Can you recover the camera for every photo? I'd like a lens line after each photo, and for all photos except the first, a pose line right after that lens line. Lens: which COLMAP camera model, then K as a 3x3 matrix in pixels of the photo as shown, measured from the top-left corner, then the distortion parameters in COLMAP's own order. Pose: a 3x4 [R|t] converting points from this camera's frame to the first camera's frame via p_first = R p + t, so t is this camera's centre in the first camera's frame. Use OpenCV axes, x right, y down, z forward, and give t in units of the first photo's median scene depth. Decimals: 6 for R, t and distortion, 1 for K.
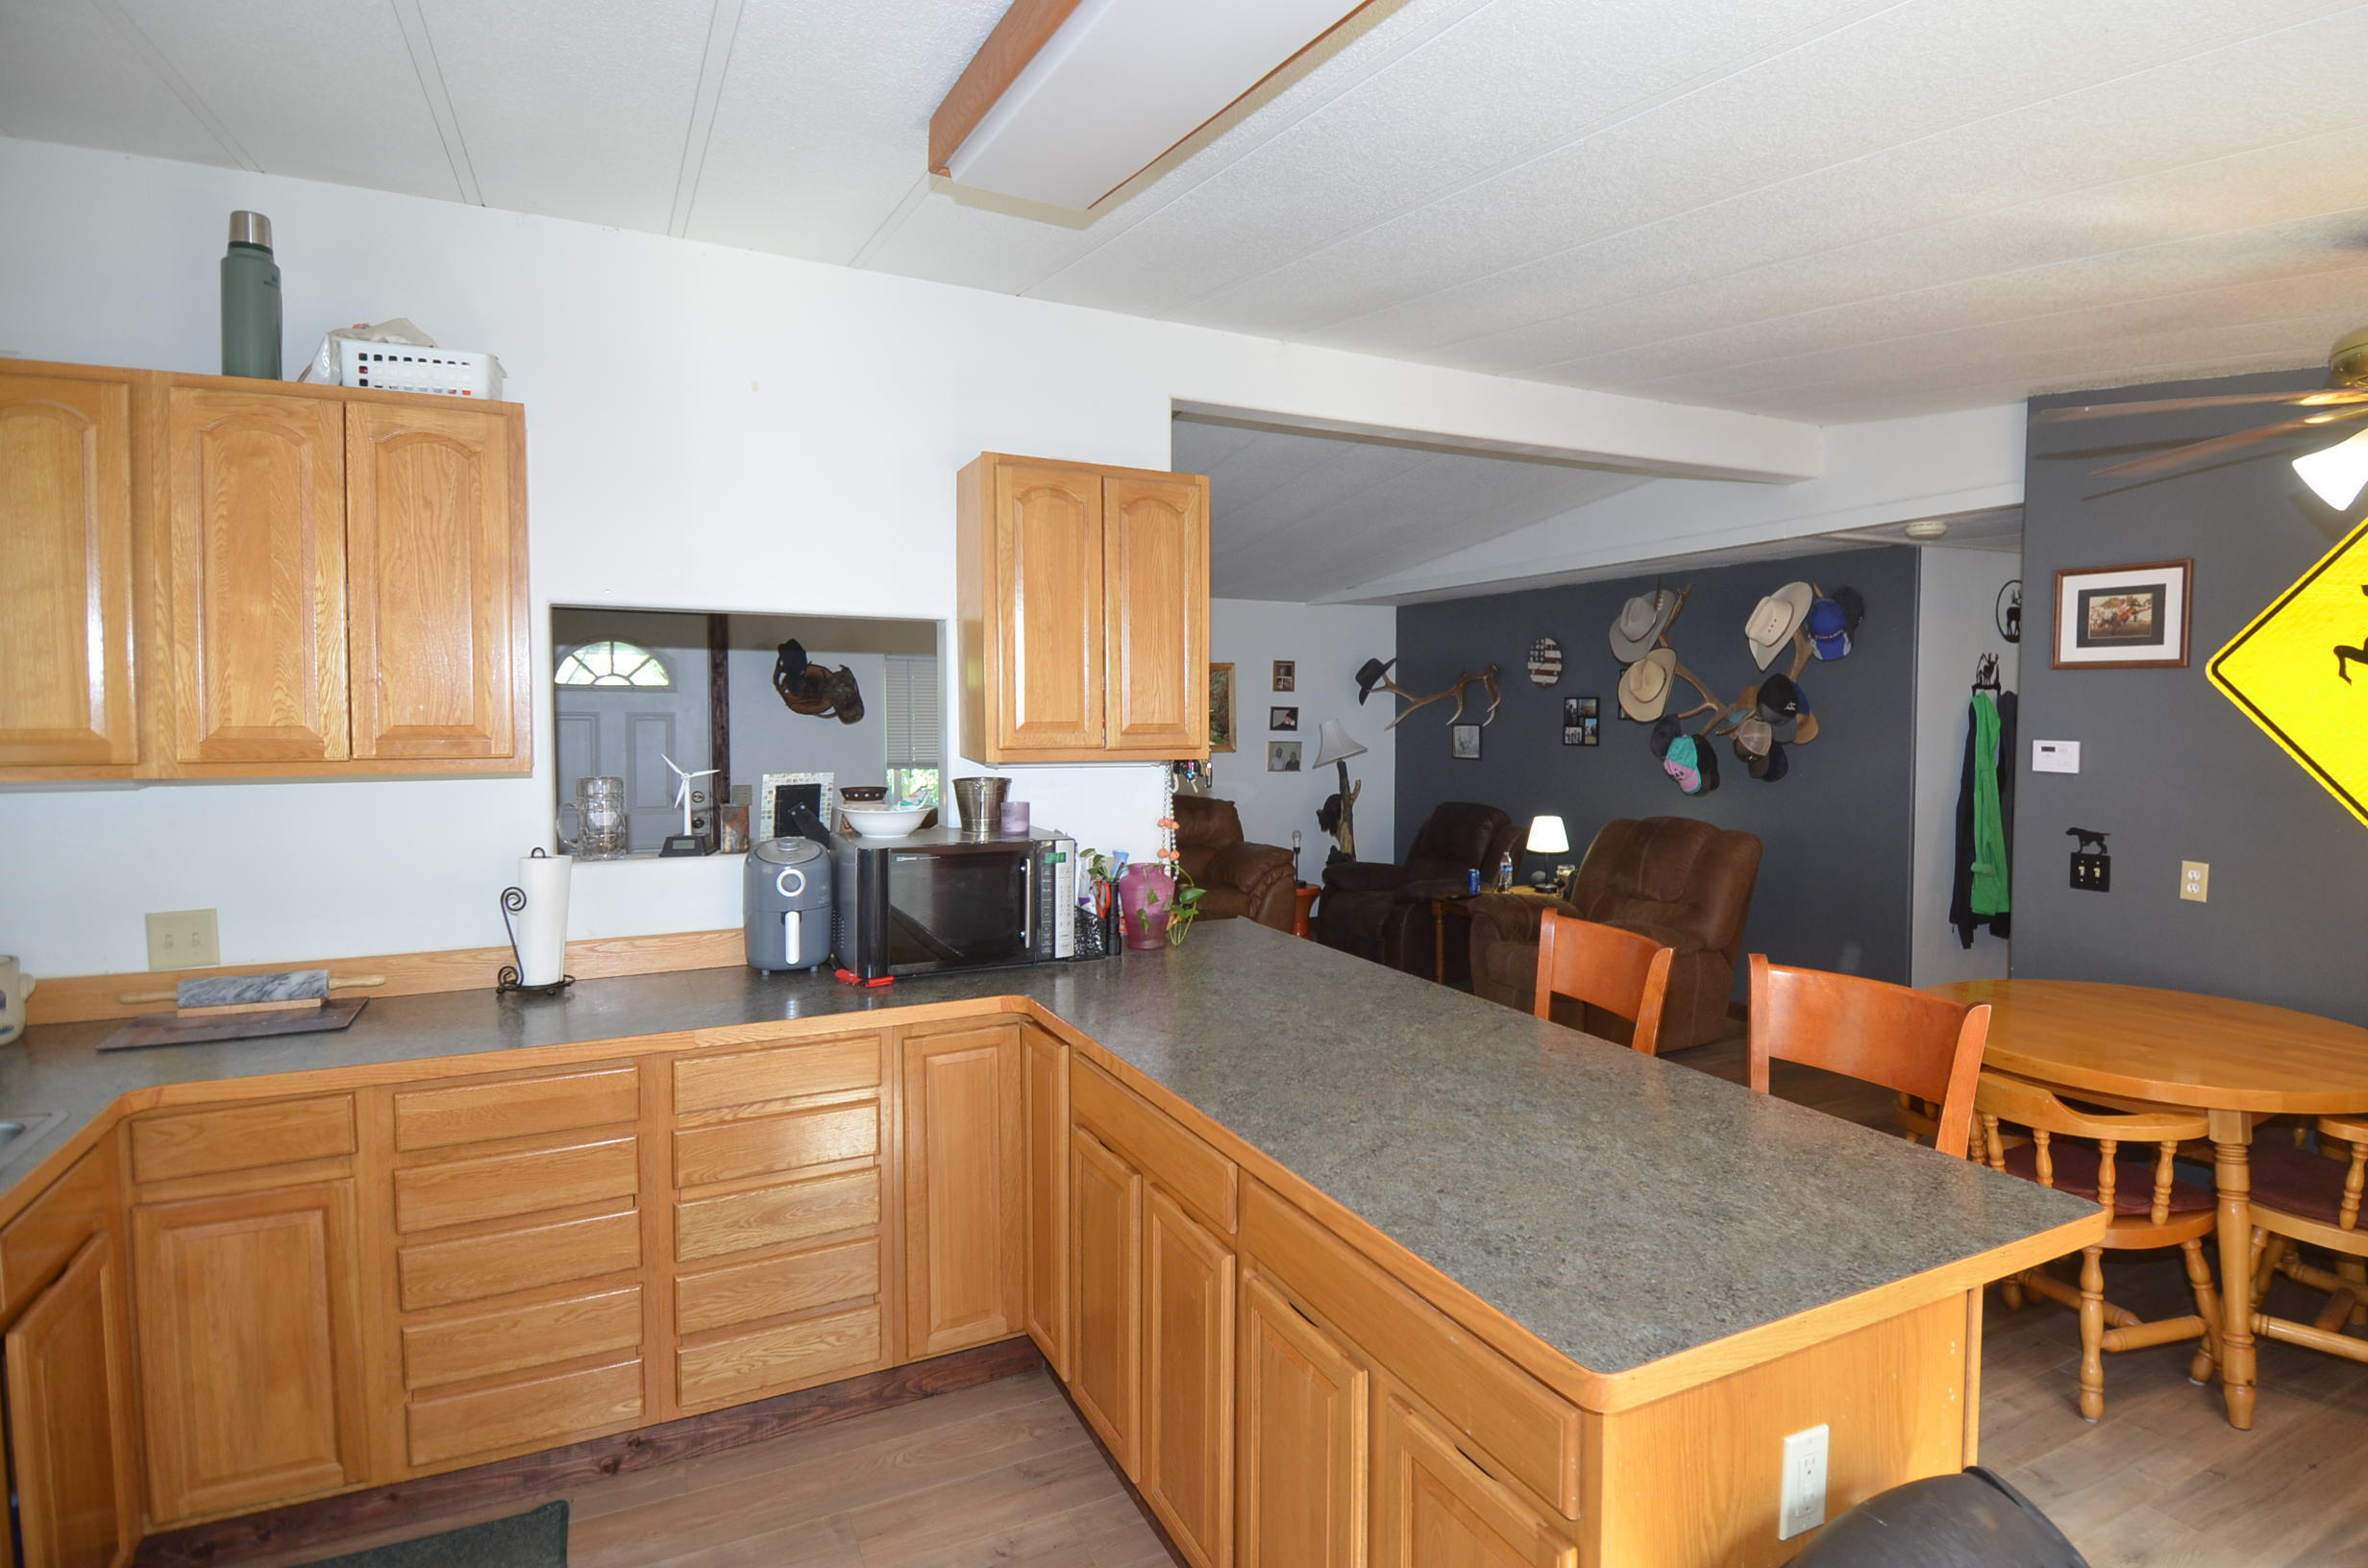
lens RADIAL K [[1254.6, 0, 1284.9], [0, 1254.6, 753.5], [0, 0, 1]] dist [0.003568, -0.028267]
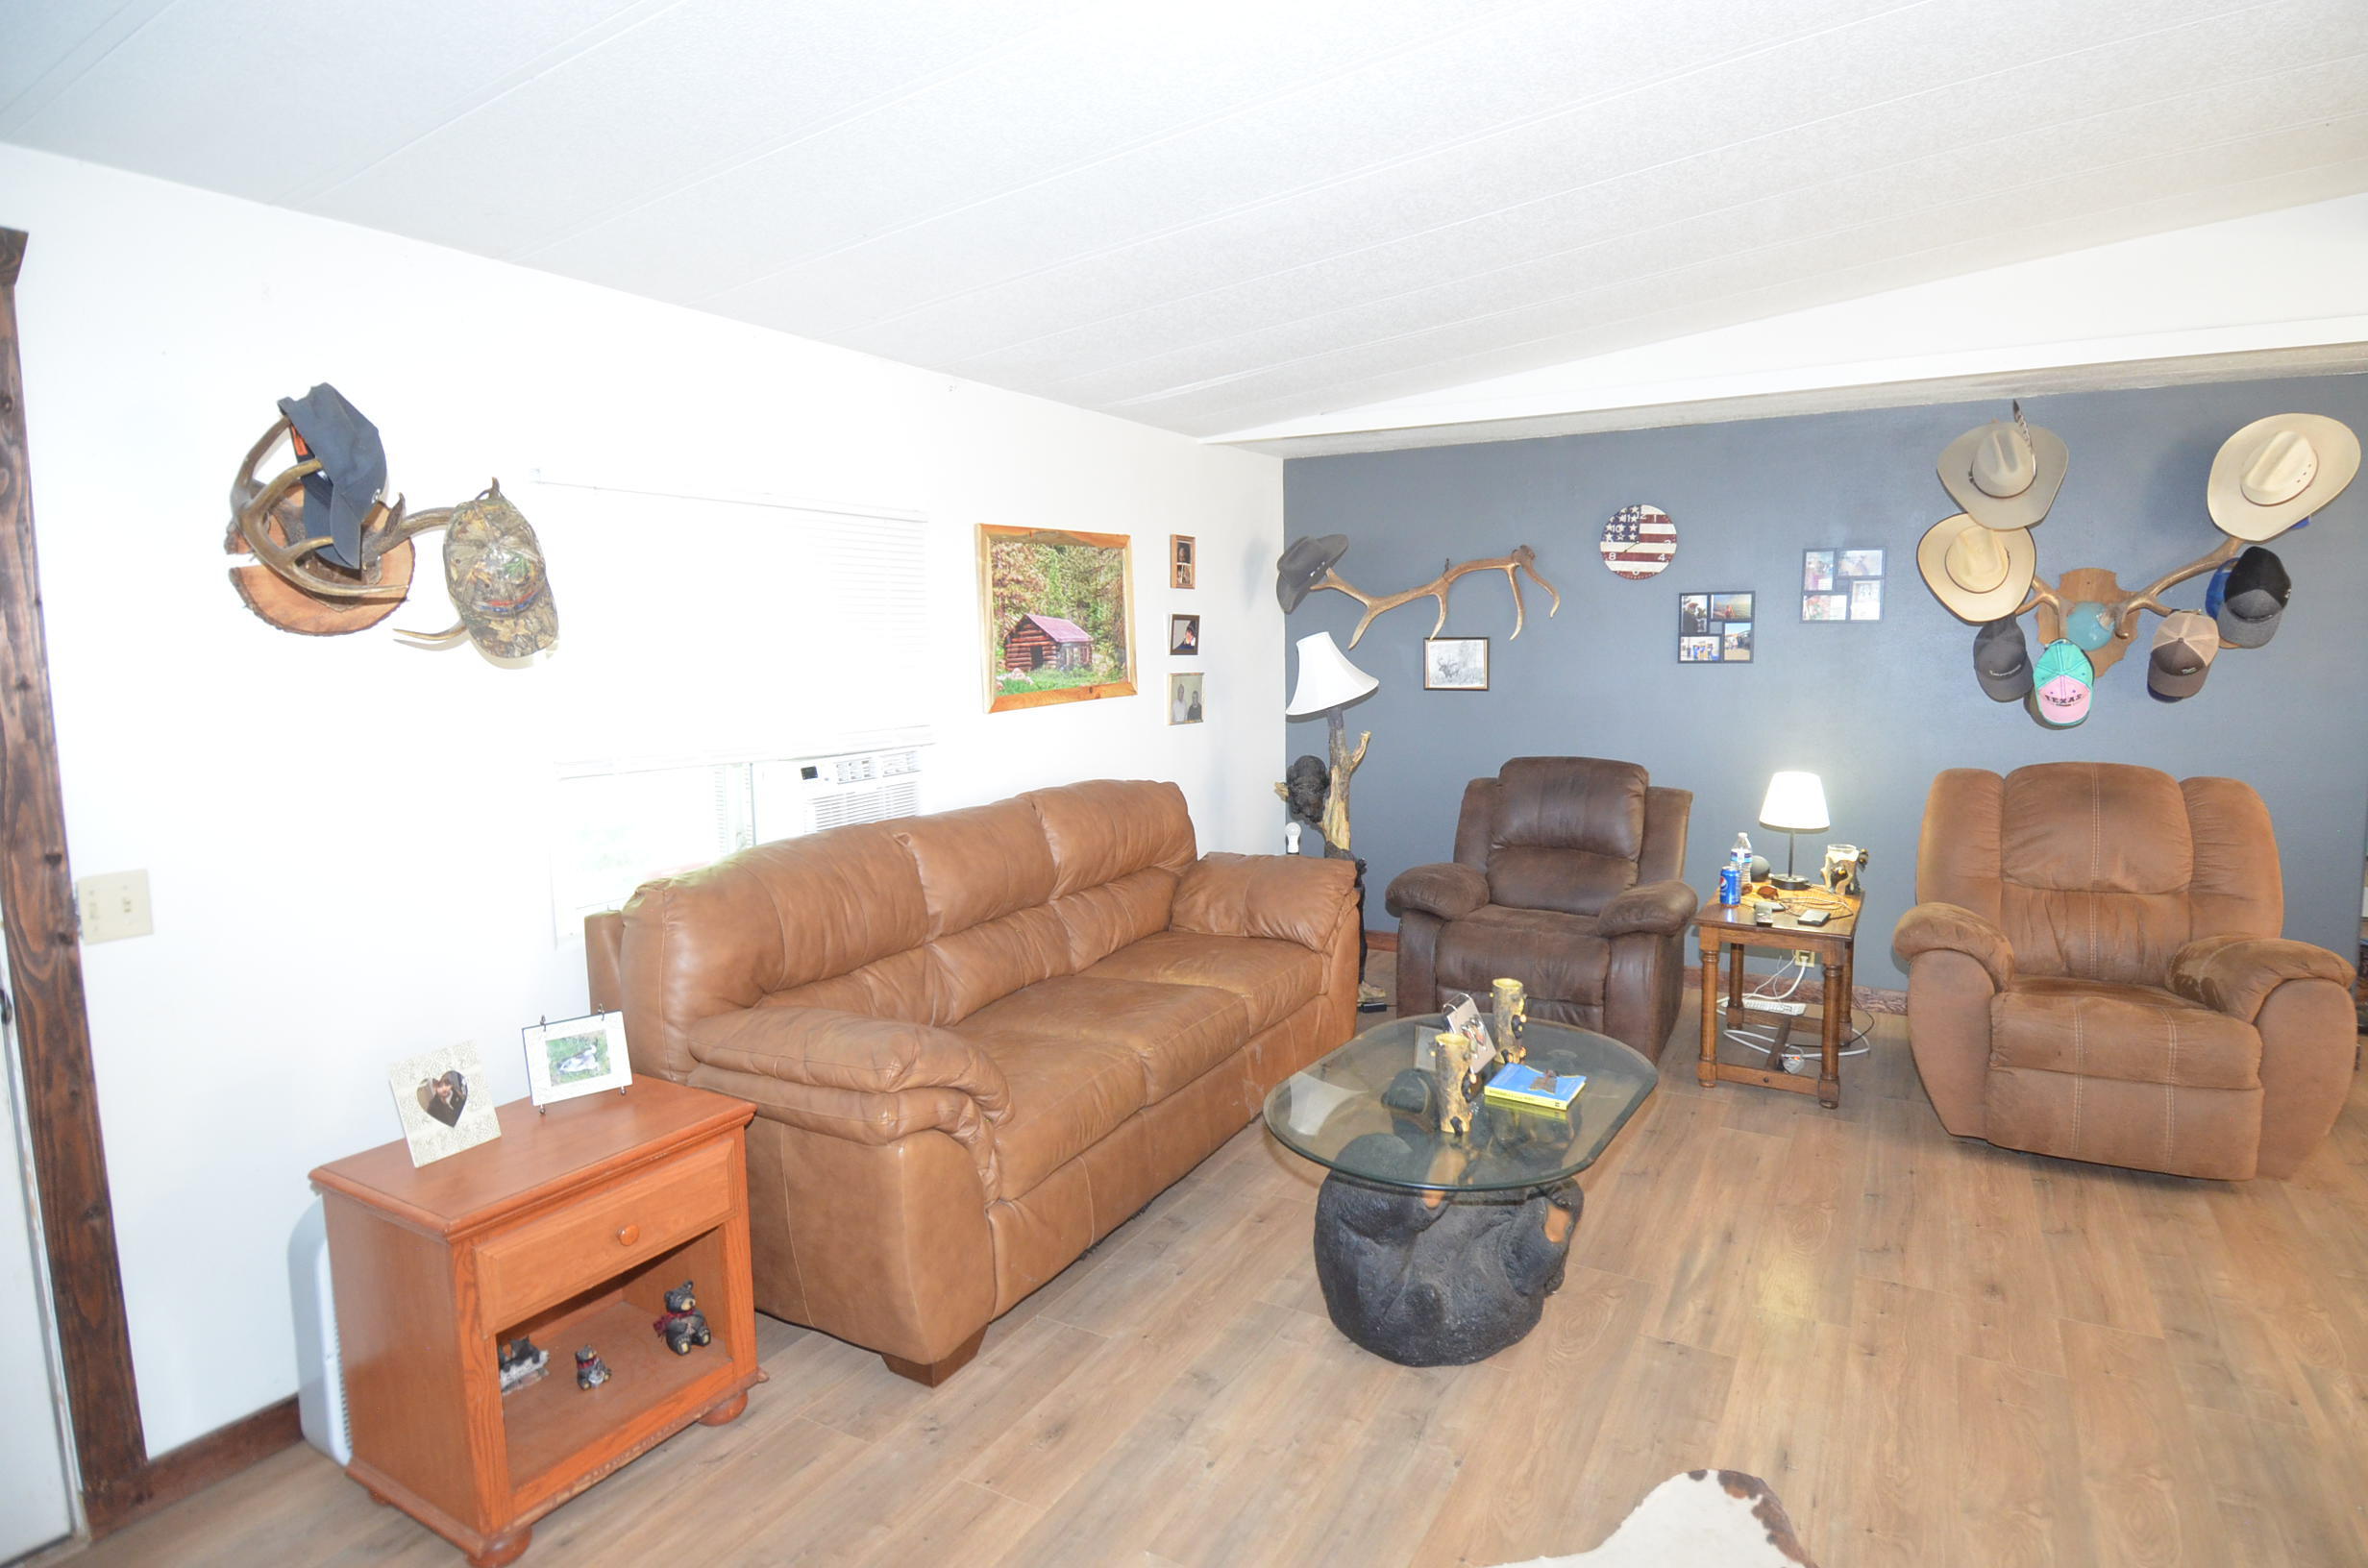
lens RADIAL K [[1254.6, 0, 1284.9], [0, 1254.6, 753.5], [0, 0, 1]] dist [0.003568, -0.028267]
pose [[0.829994, -0.069167, 0.553467, -0.353117], [0.035678, 0.996833, 0.071071, -0.014714], [-0.556630, -0.039242, 0.829833, 0.578305]]
